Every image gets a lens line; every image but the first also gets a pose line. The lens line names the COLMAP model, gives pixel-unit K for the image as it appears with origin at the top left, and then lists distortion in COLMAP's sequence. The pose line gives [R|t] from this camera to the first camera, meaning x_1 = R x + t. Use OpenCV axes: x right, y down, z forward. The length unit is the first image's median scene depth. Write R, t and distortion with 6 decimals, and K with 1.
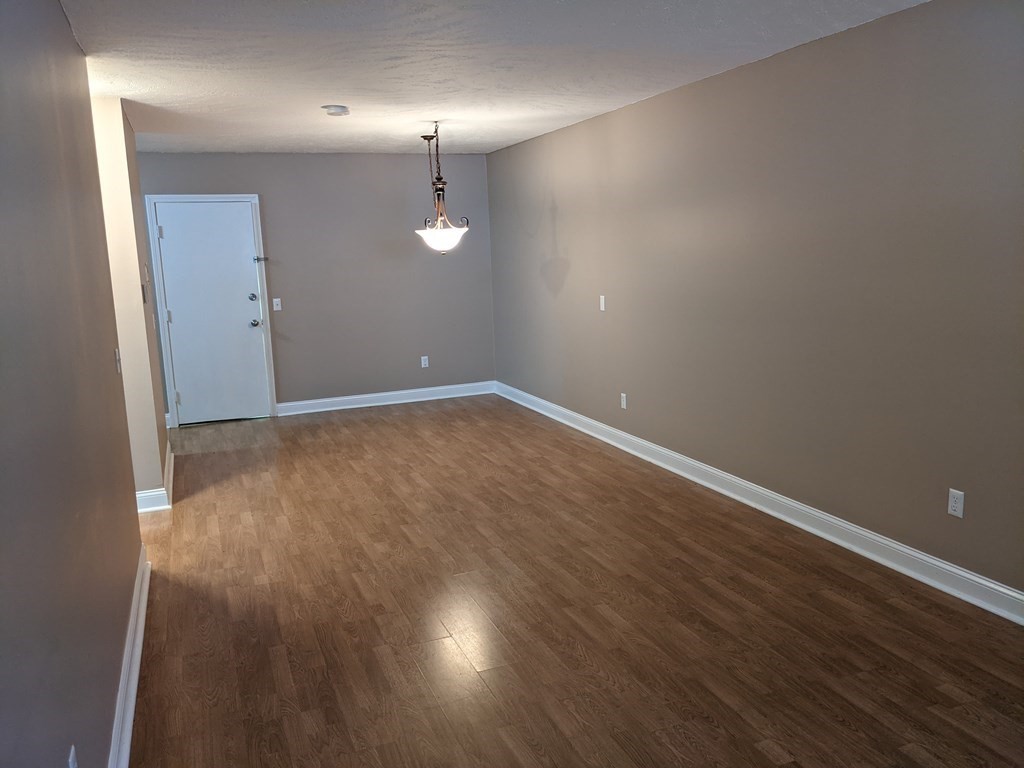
lens RADIAL K [[809.7, 0, 512.6], [0, 809.7, 384.2], [0, 0, 1]] dist [0.038924, -0.071651]
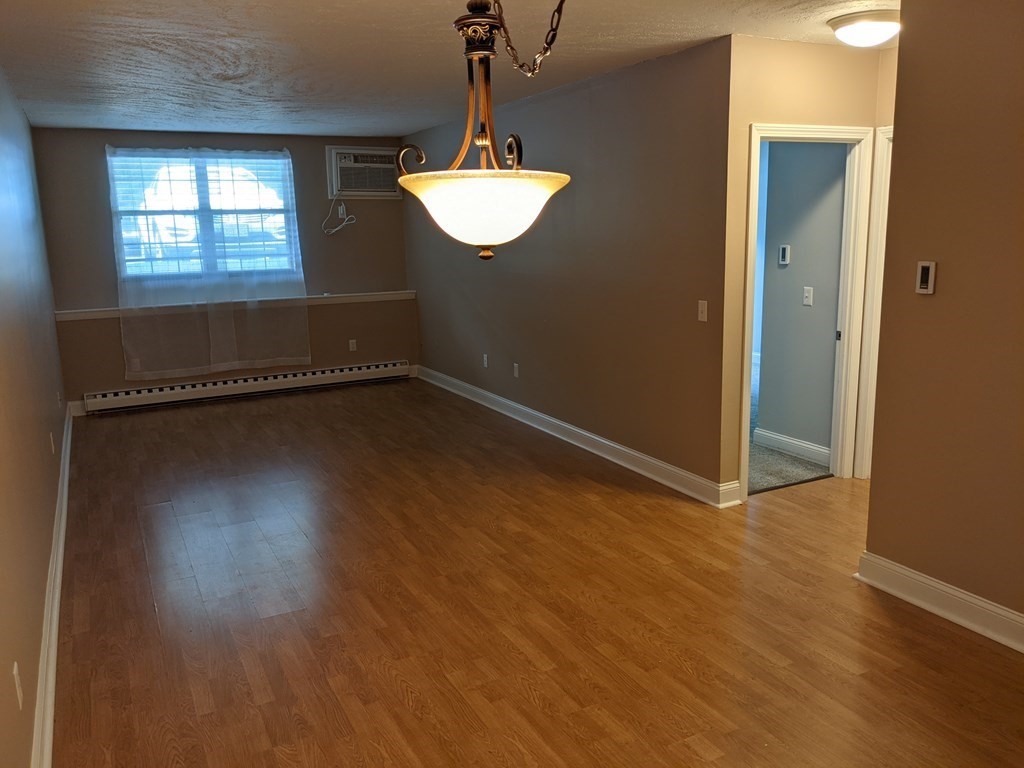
lens RADIAL K [[809.7, 0, 512.2], [0, 809.7, 383.2], [0, 0, 1]] dist [0.038924, -0.071651]
pose [[-0.993511, 0.076724, -0.083956, -0.083438], [0.041788, 0.932805, 0.357951, -0.295197], [0.105778, 0.352120, -0.929958, 1.702442]]
